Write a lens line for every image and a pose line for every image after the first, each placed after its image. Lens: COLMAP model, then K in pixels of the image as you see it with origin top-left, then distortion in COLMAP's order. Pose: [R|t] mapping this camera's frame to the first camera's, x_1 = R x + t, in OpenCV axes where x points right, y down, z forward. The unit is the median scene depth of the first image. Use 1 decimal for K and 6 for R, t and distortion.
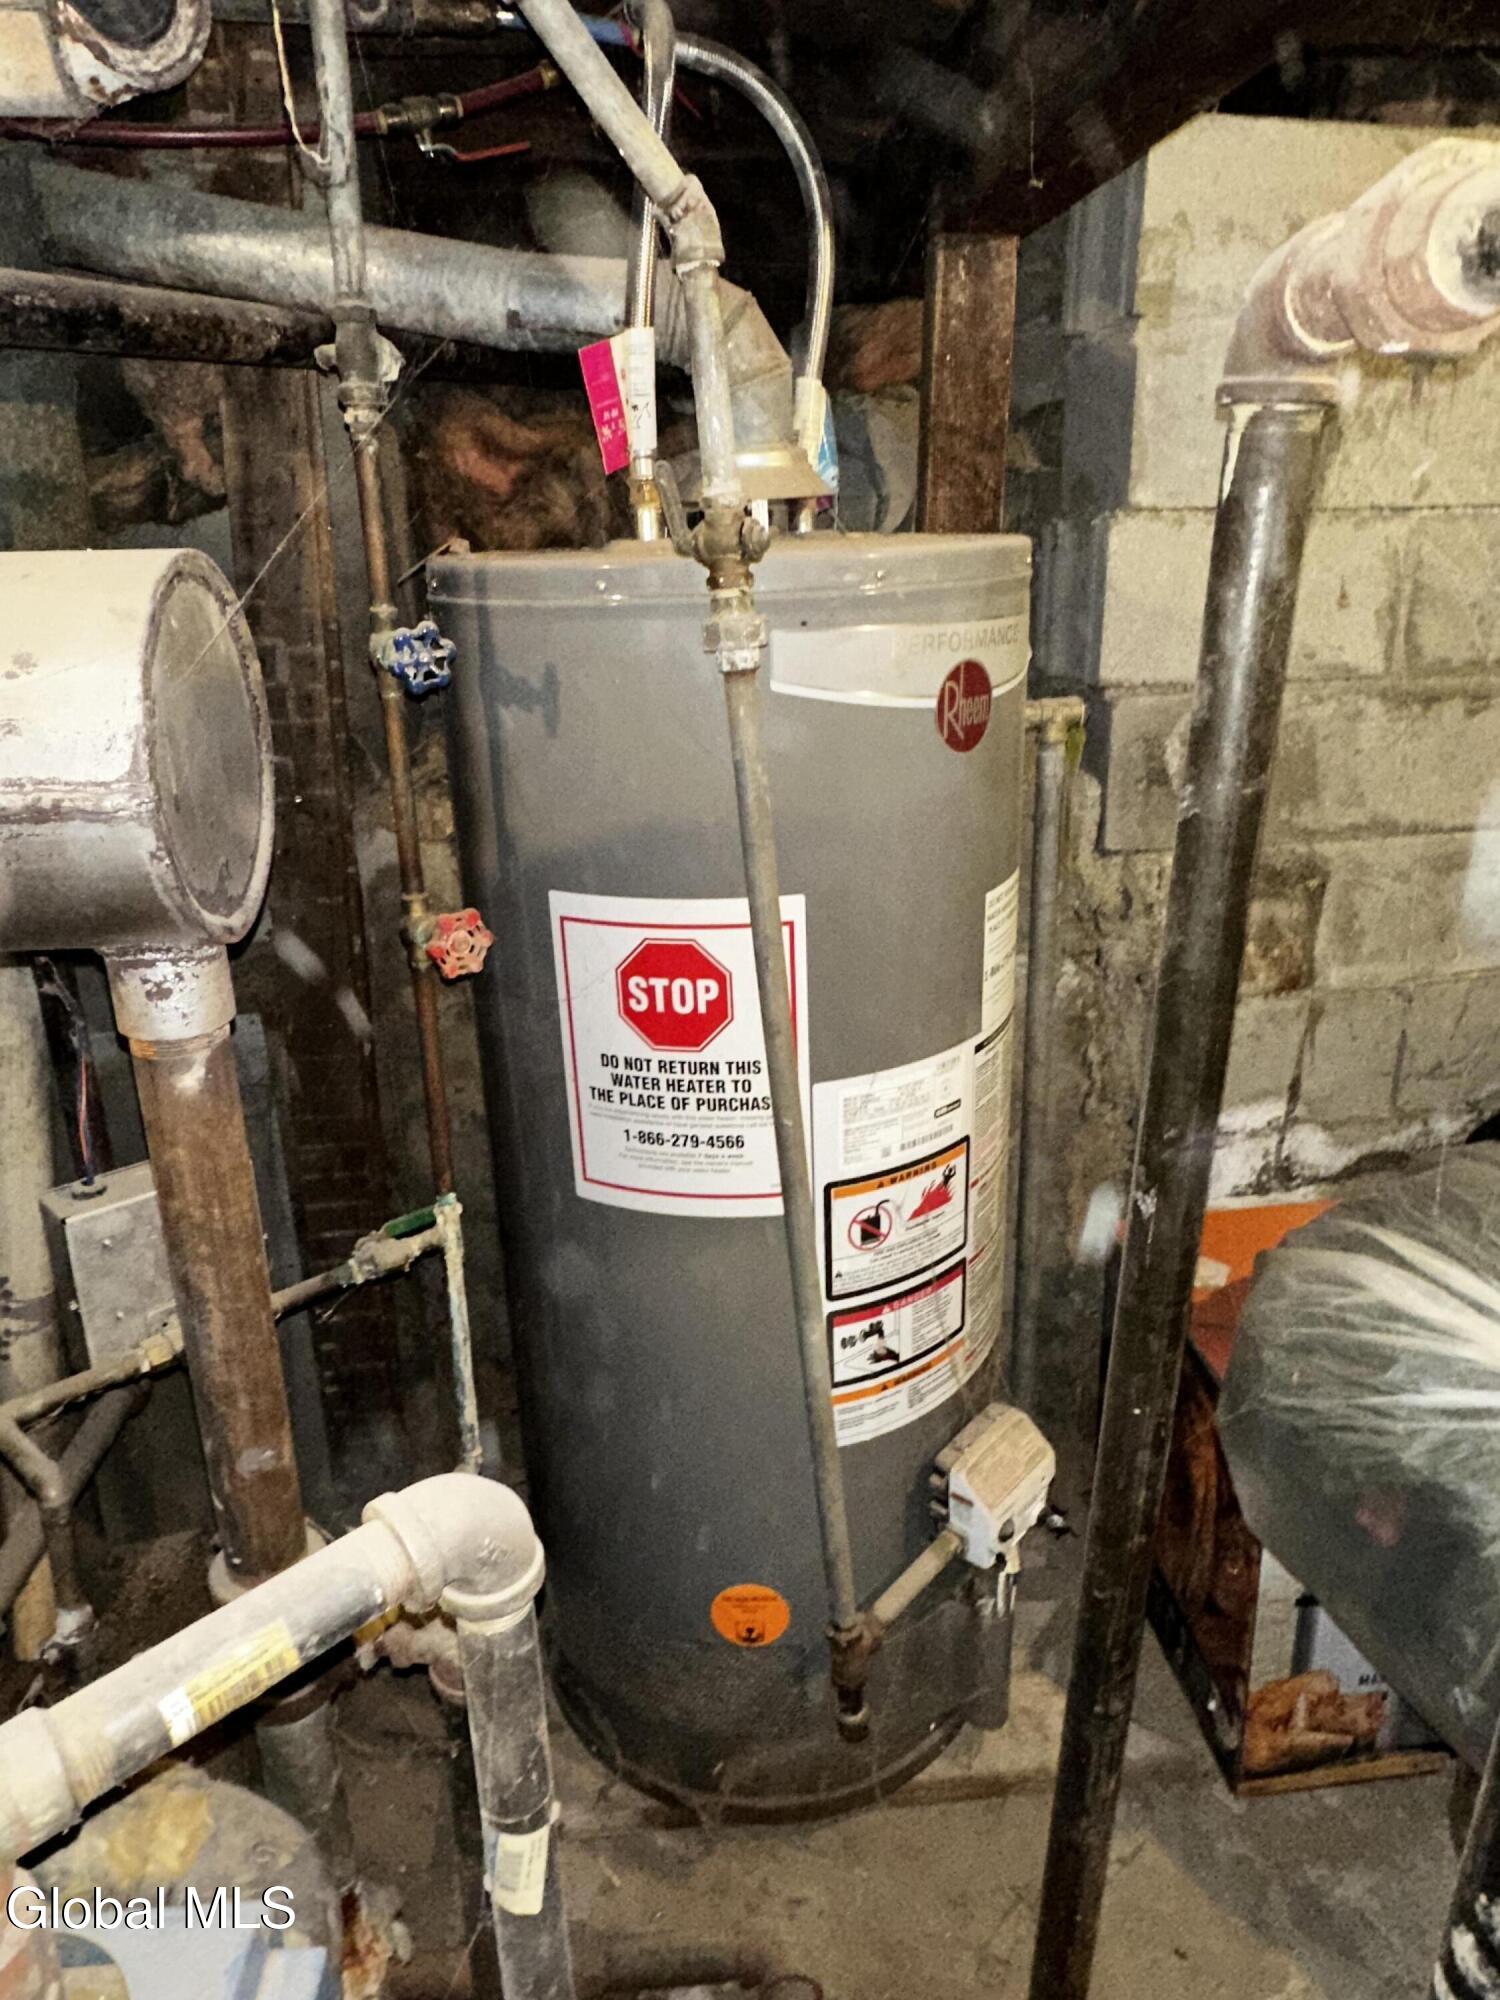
lens RADIAL K [[1319.1, 0, 752.1], [0, 1319.1, 997.6], [0, 0, 1]] dist [0.000049, -0.000707]
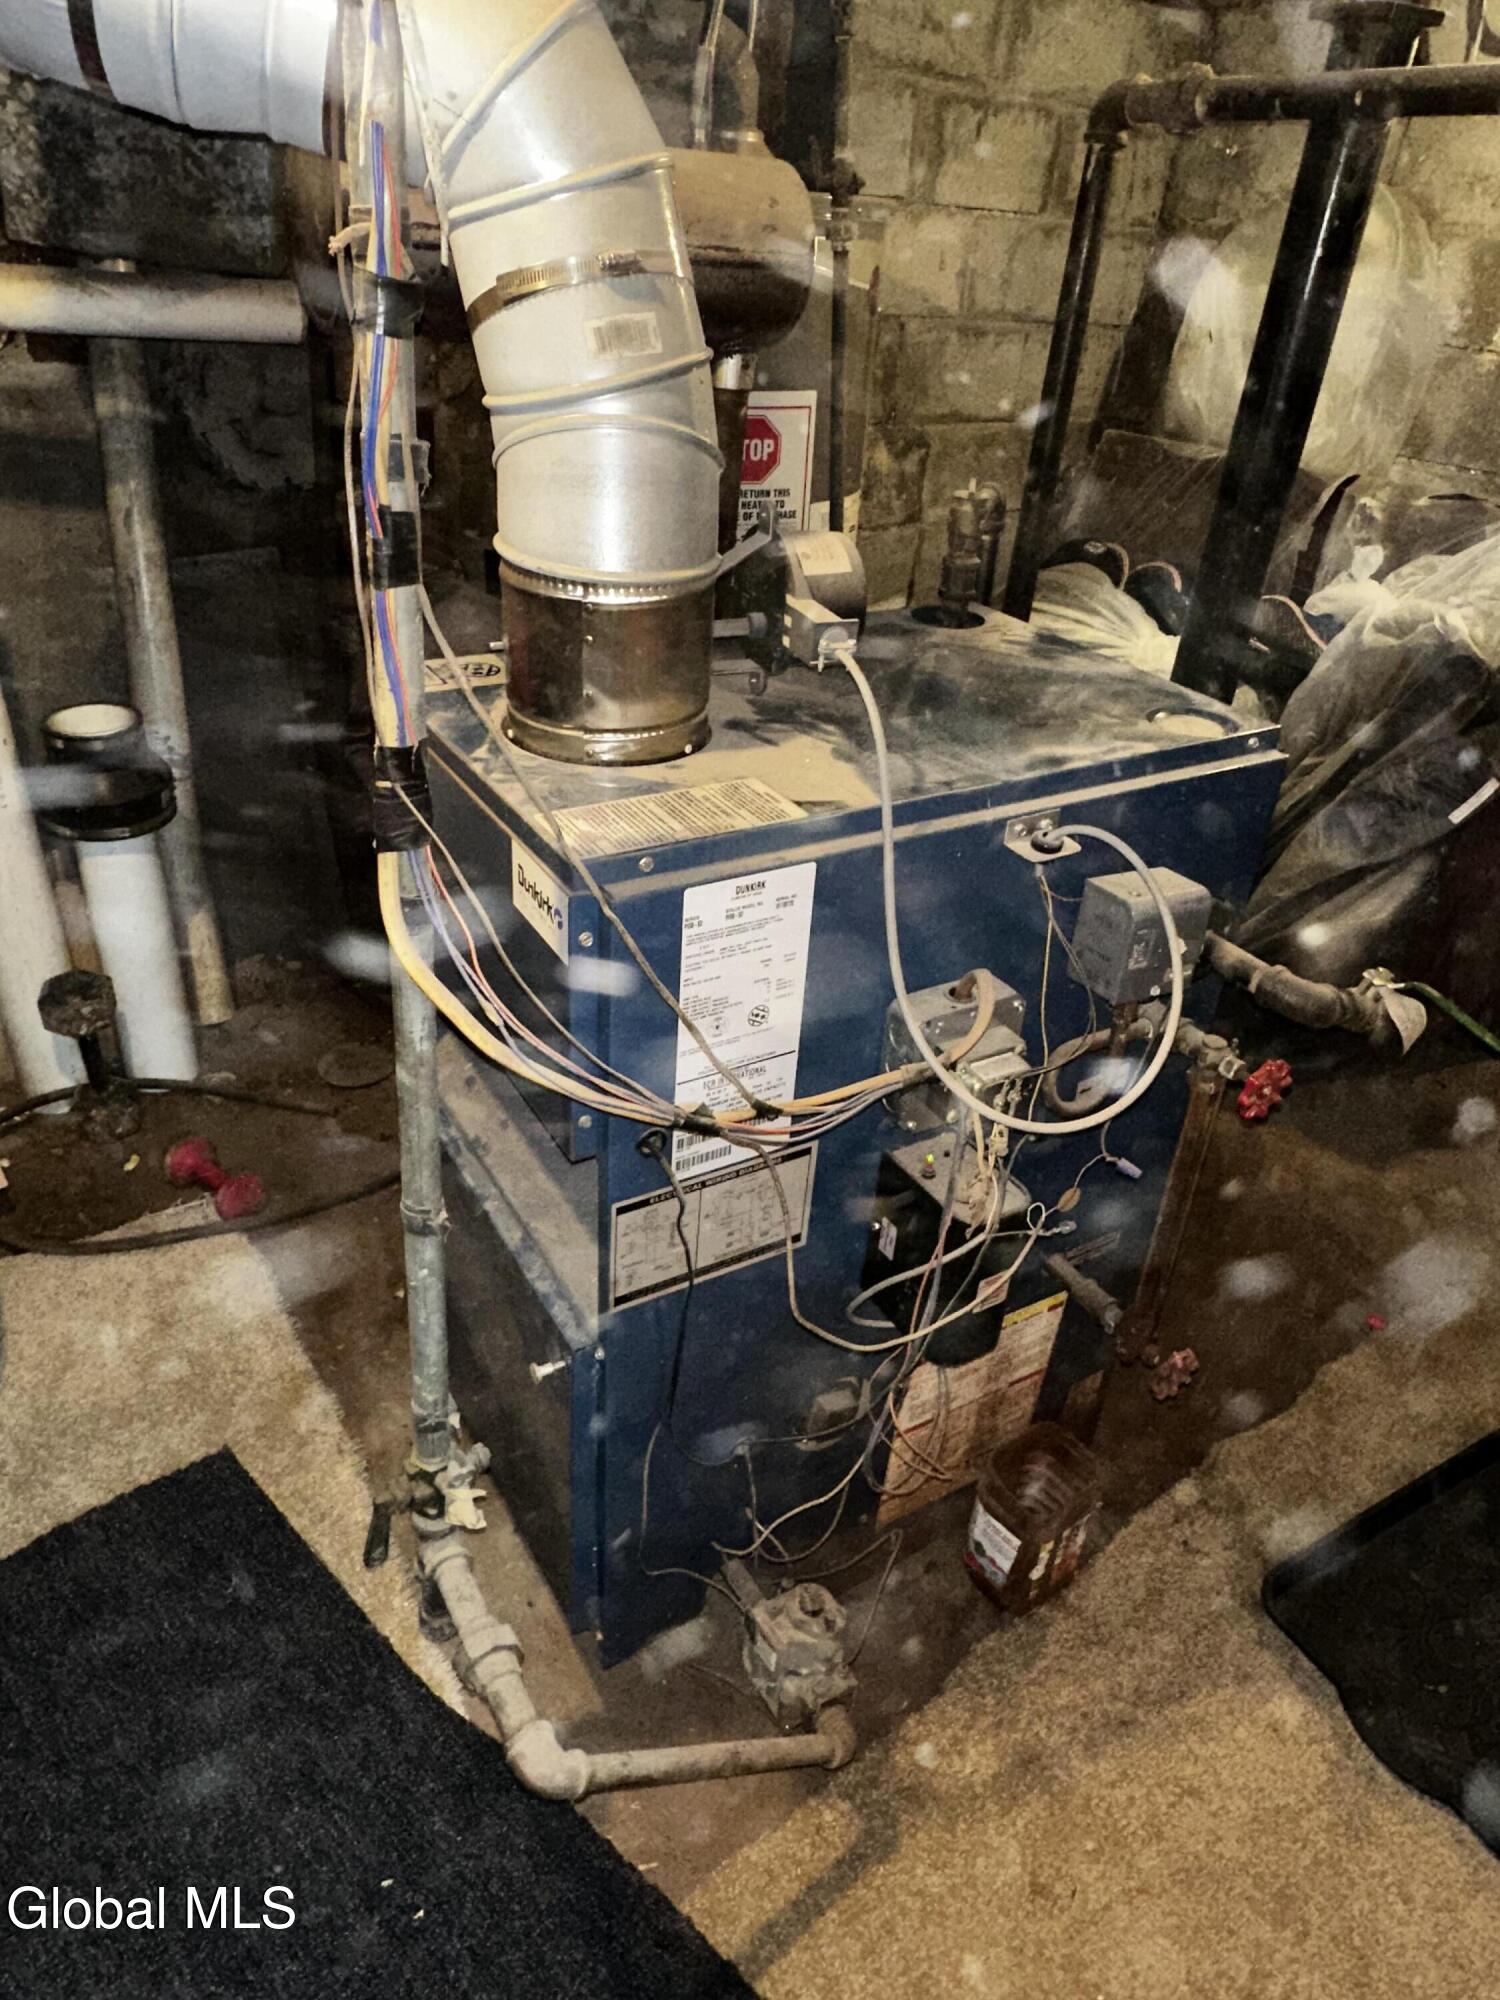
lens RADIAL K [[1319.1, 0, 746.5], [0, 1319.1, 998.2], [0, 0, 1]] dist [0.000049, -0.000707]
pose [[0.884324, -0.172615, 0.433792, -0.990427], [0.091217, 0.975115, 0.202065, 0.370597], [-0.457877, -0.139122, 0.878063, -0.734957]]
